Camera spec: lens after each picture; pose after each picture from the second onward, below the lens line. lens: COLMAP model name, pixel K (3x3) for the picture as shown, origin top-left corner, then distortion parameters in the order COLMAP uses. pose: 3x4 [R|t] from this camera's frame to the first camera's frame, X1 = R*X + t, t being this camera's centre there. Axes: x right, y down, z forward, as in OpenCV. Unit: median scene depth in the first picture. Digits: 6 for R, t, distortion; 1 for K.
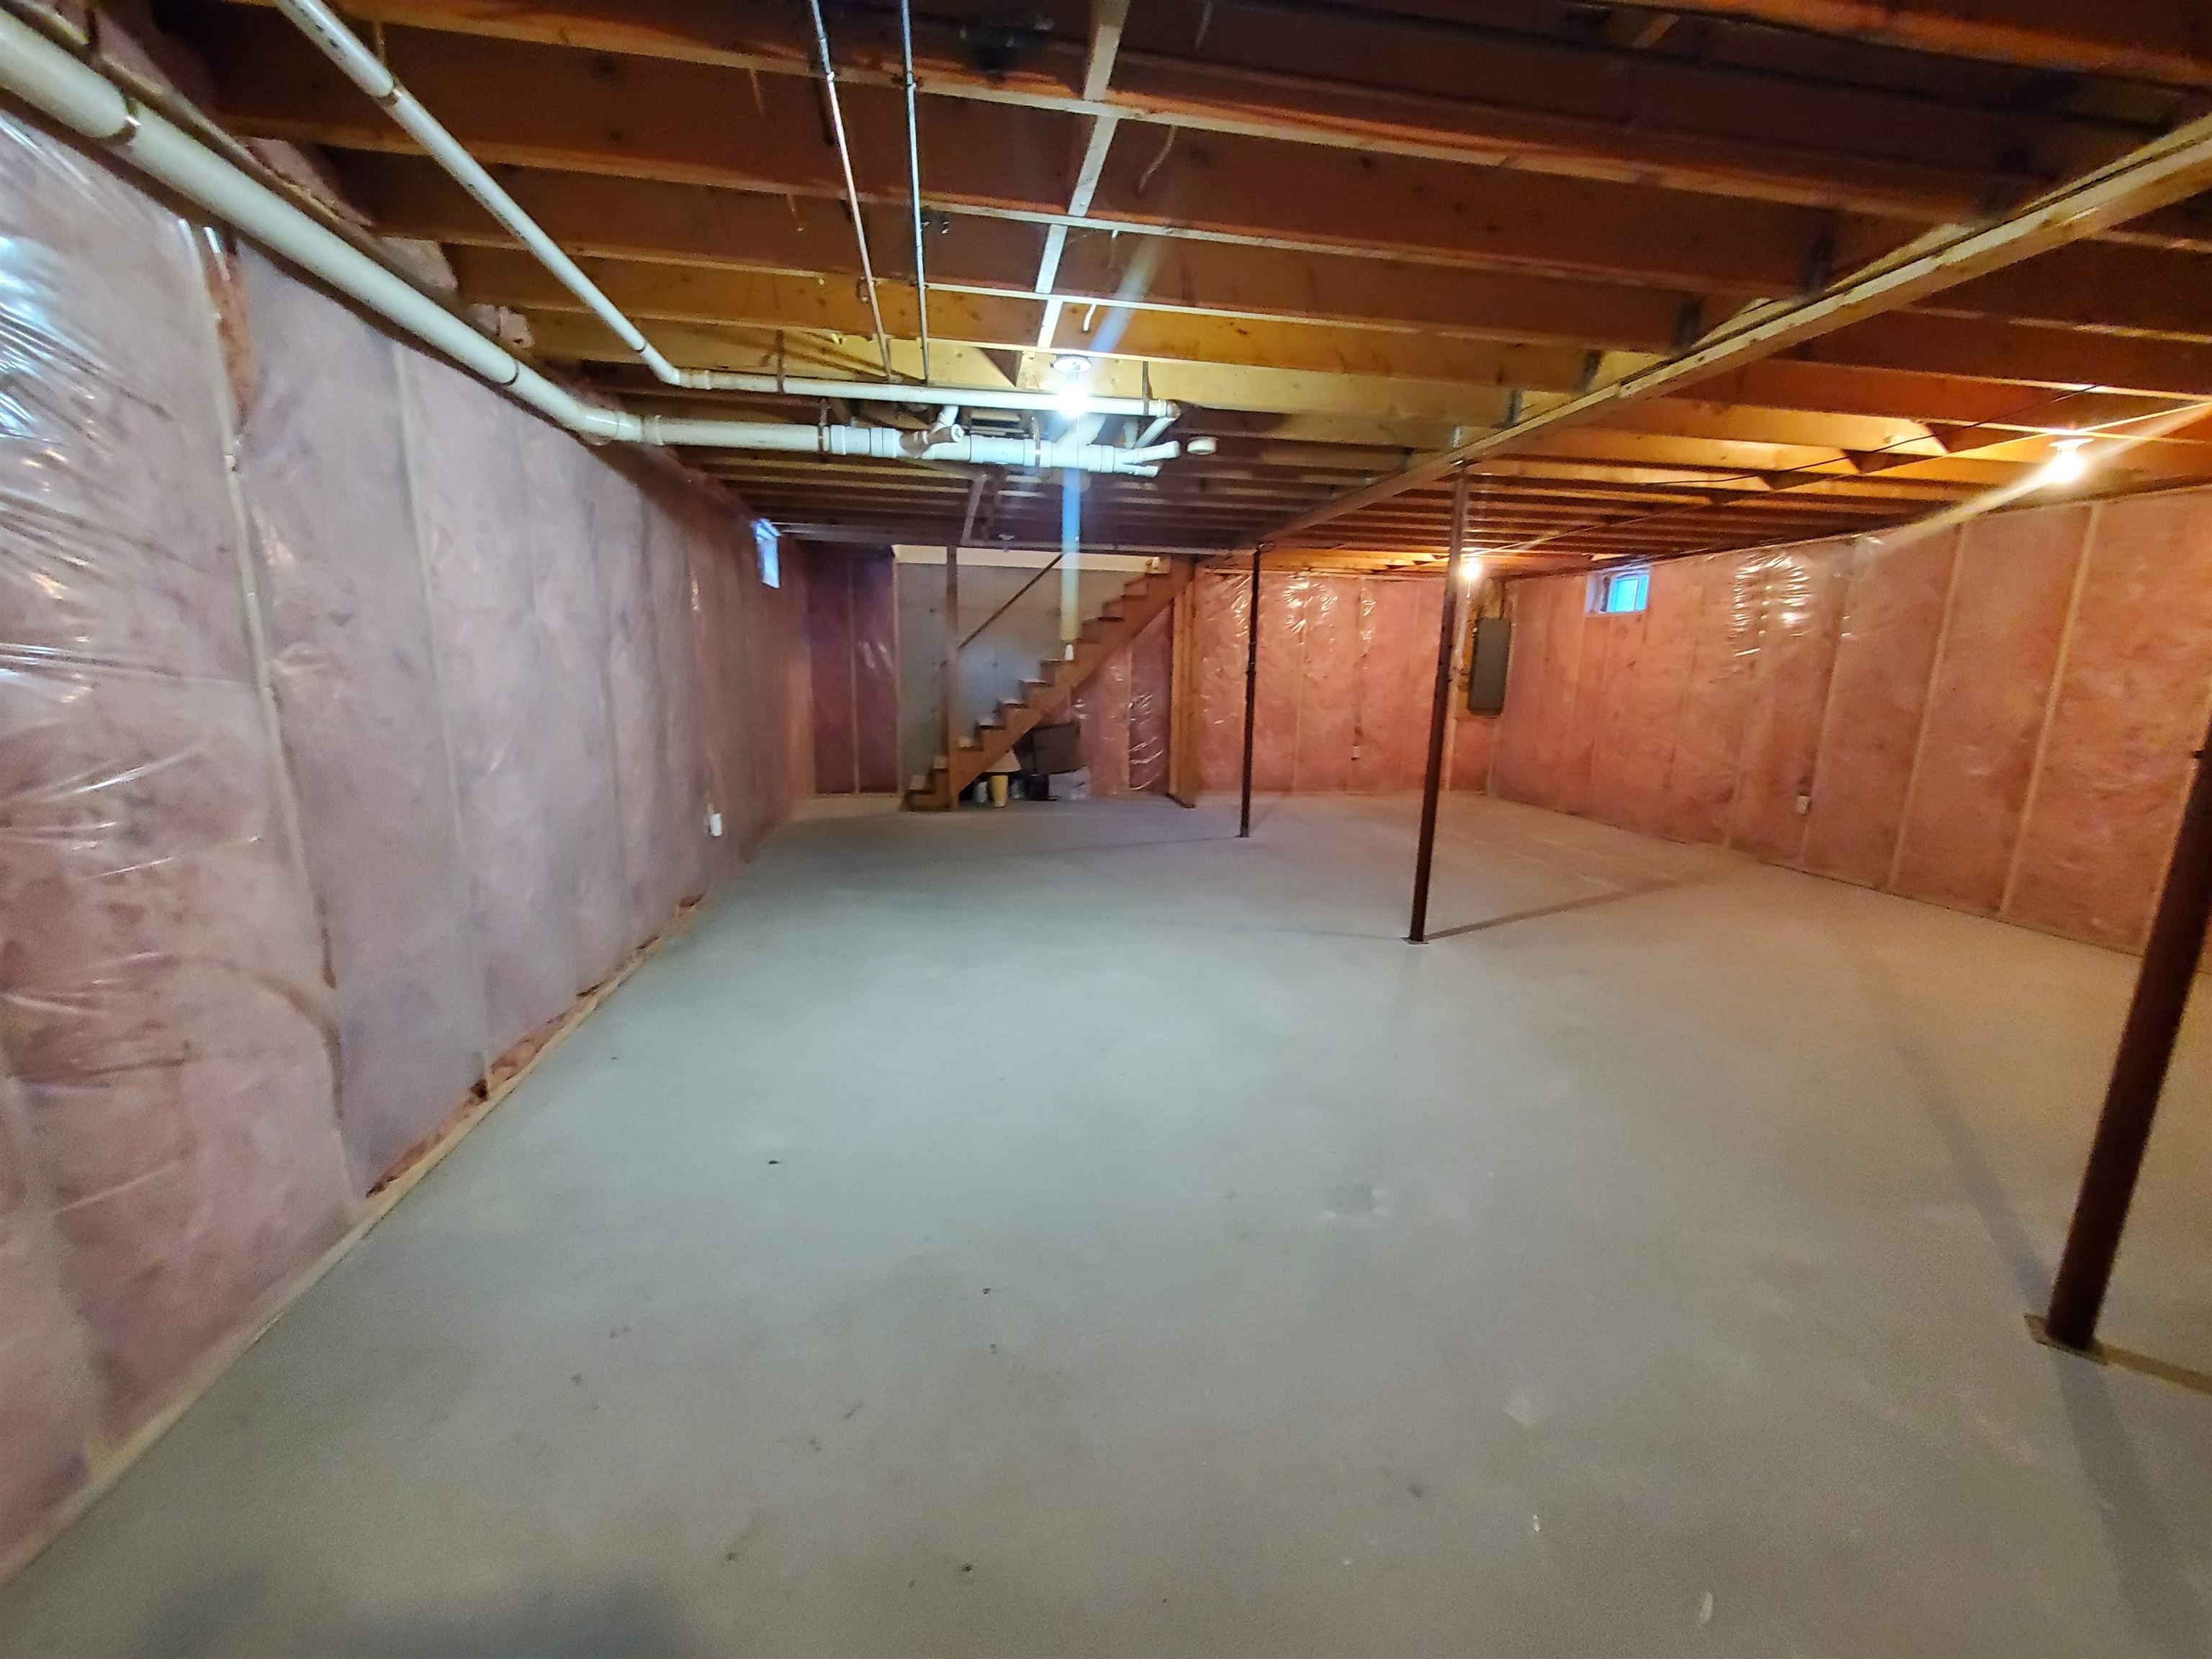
lens RADIAL K [[874.0, 0, 1102.3], [0, 874.0, 841.7], [0, 0, 1]] dist [0.002743, -0.000330]
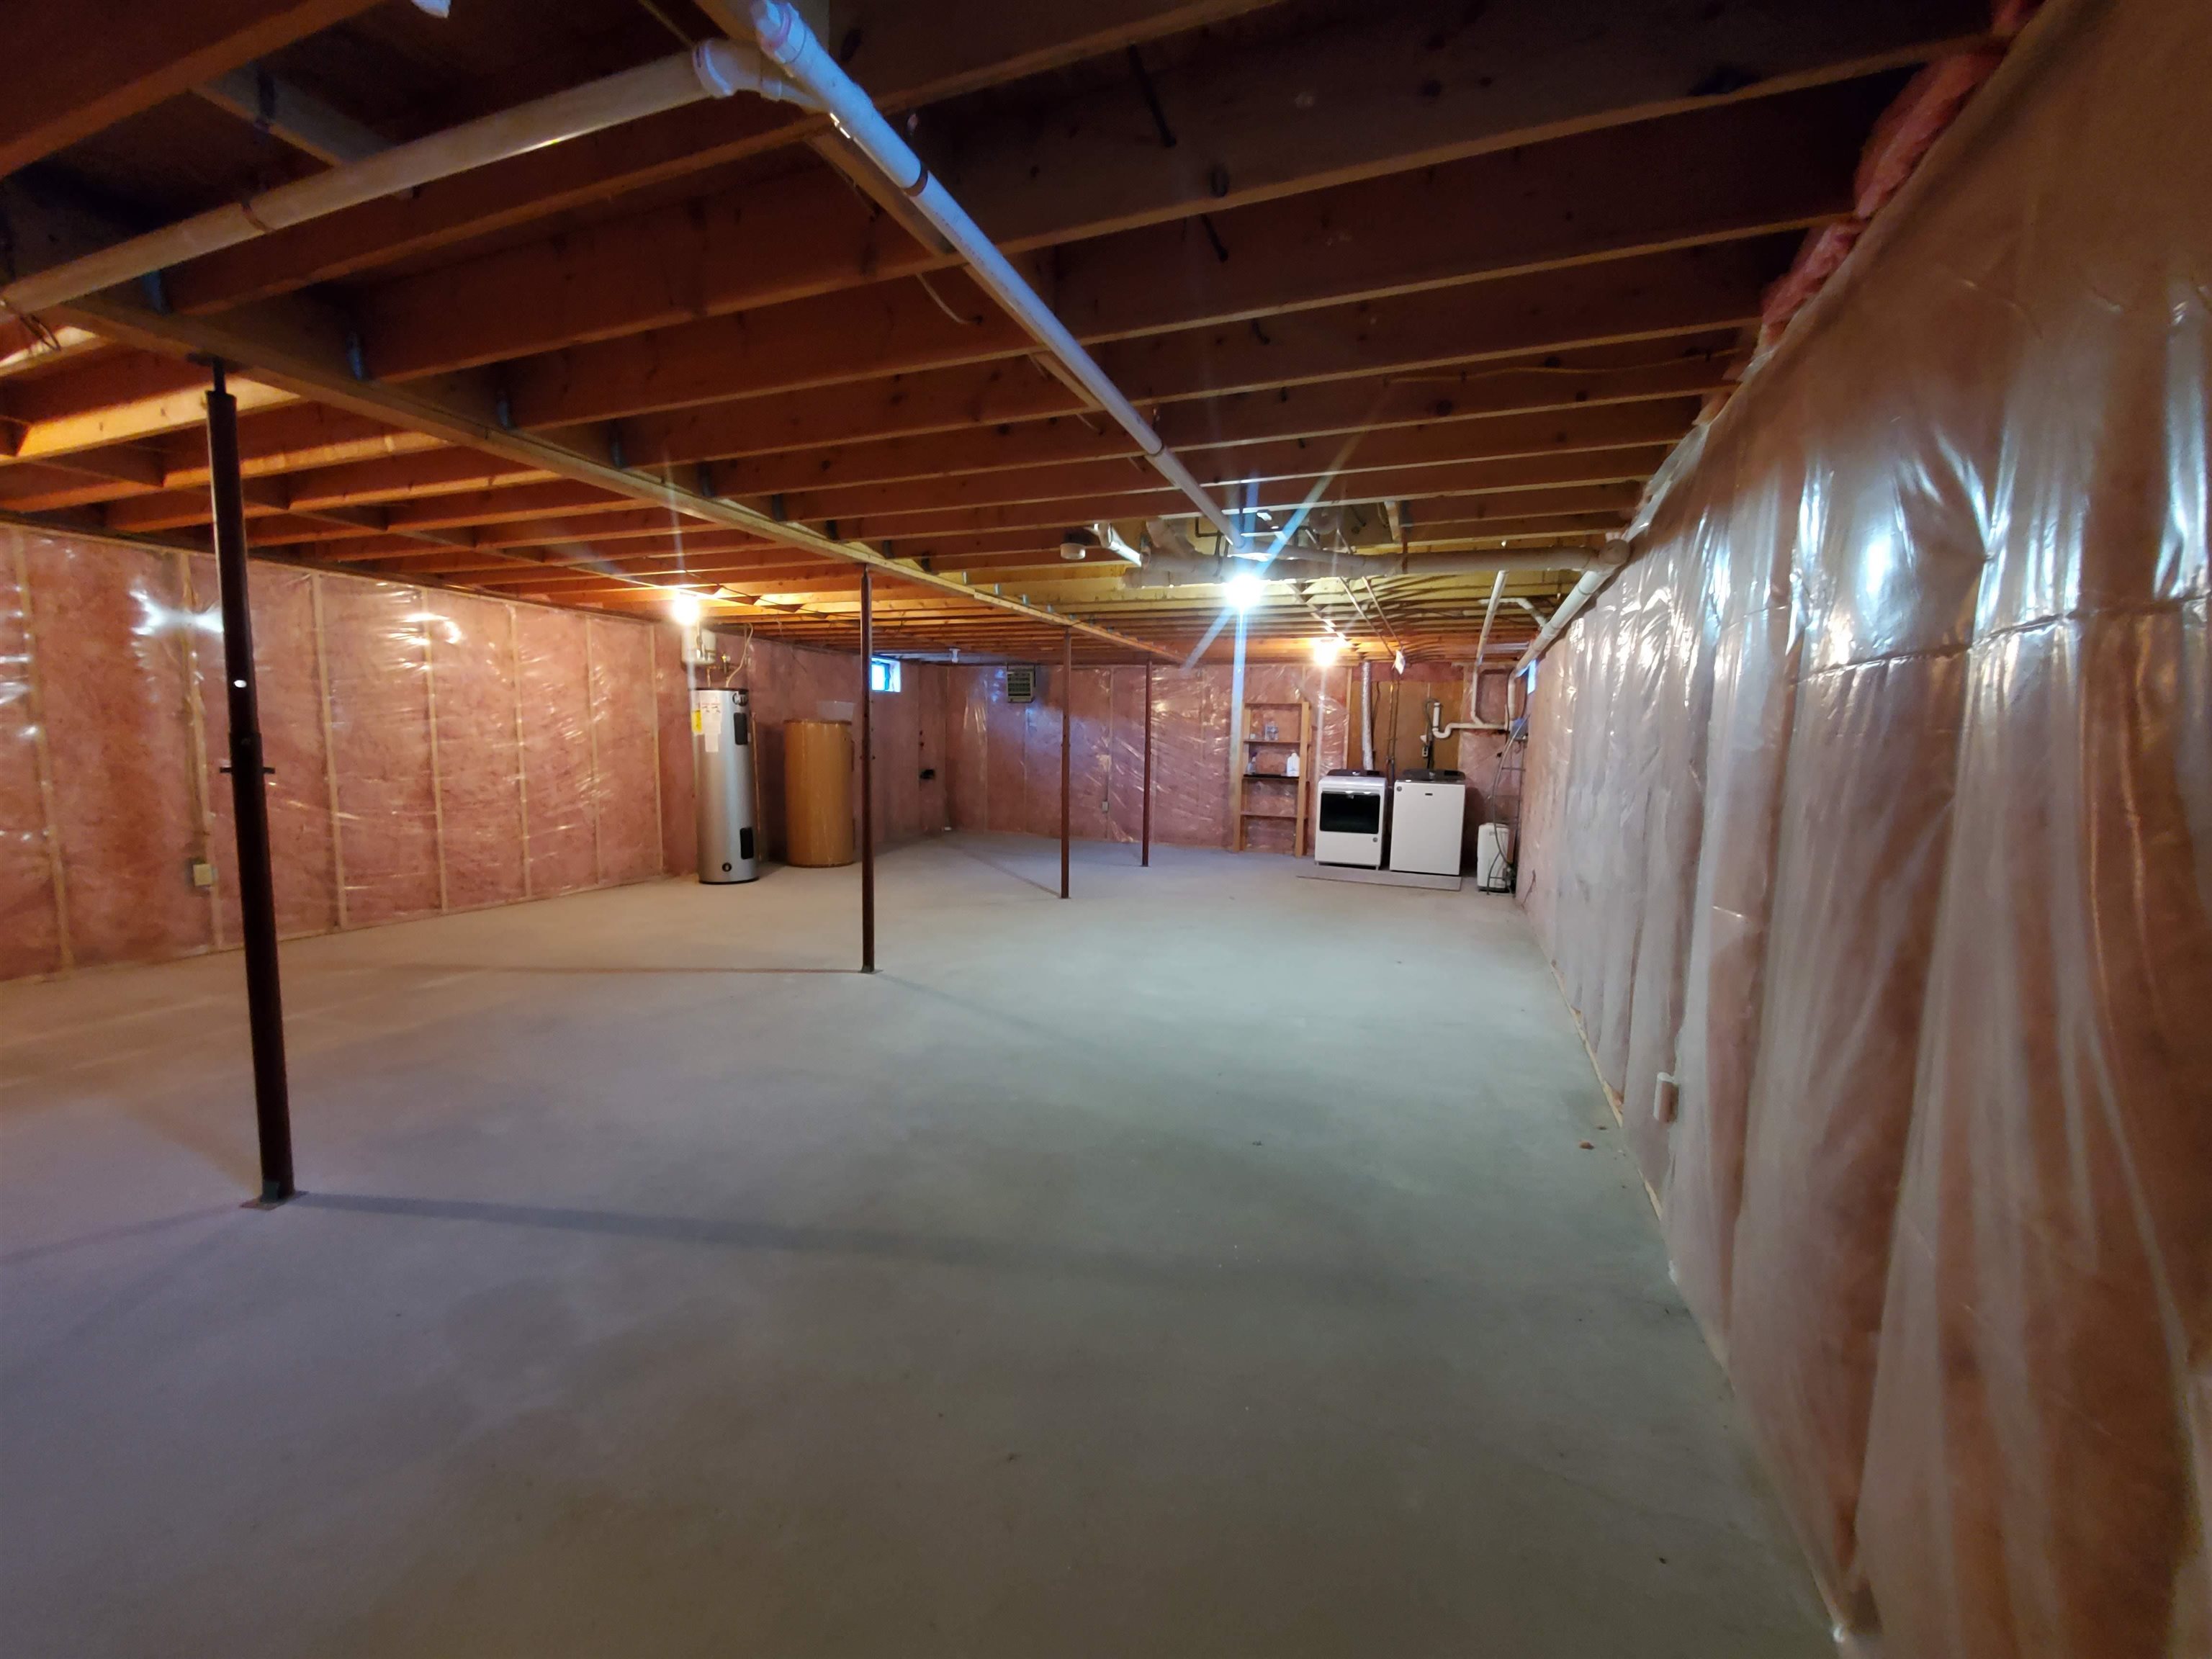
lens RADIAL K [[874.0, 0, 1102.3], [0, 874.0, 841.7], [0, 0, 1]] dist [0.002743, -0.000330]
pose [[-0.849295, -0.100037, 0.518354, -0.420899], [0.065849, 0.954140, 0.292030, -0.323501], [-0.523795, 0.282153, -0.803759, 1.542000]]
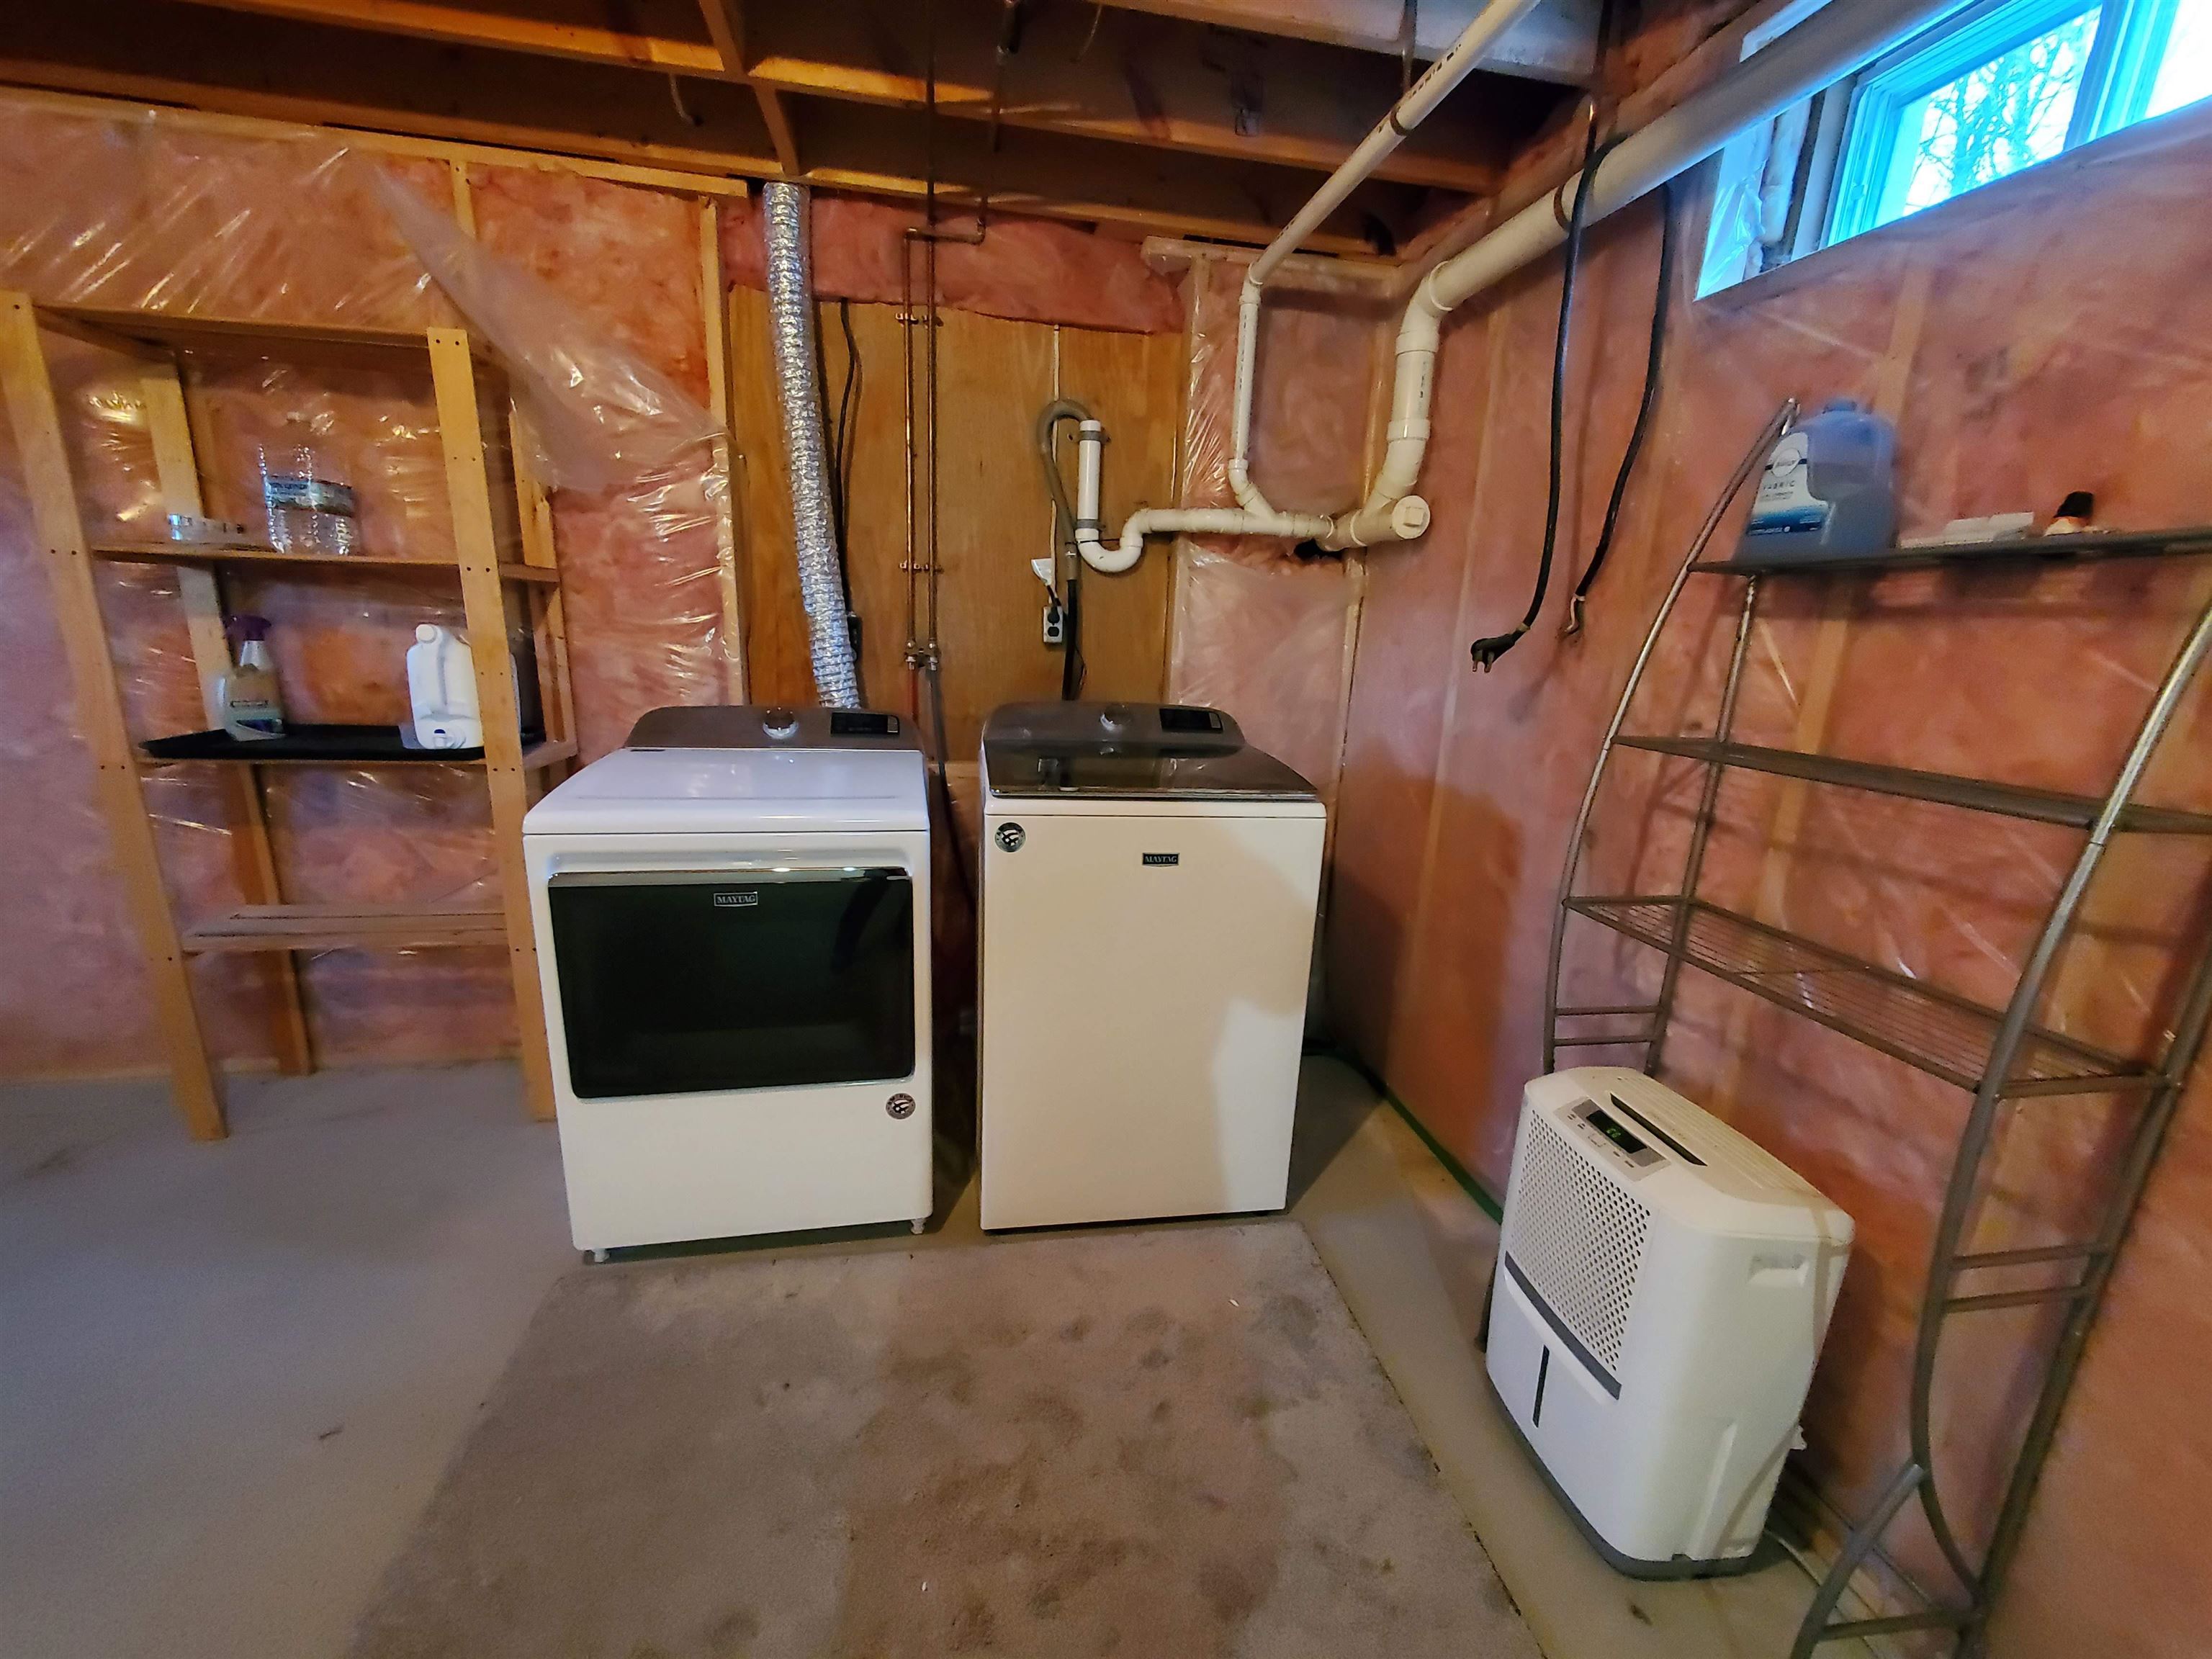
lens RADIAL K [[874.0, 0, 1102.3], [0, 874.0, 841.7], [0, 0, 1]] dist [0.002743, -0.000330]
pose [[-0.998083, -0.057456, -0.023013, -0.179217], [-0.061748, 0.898880, 0.433823, -0.128608], [-0.004240, 0.434412, -0.900704, 0.627510]]
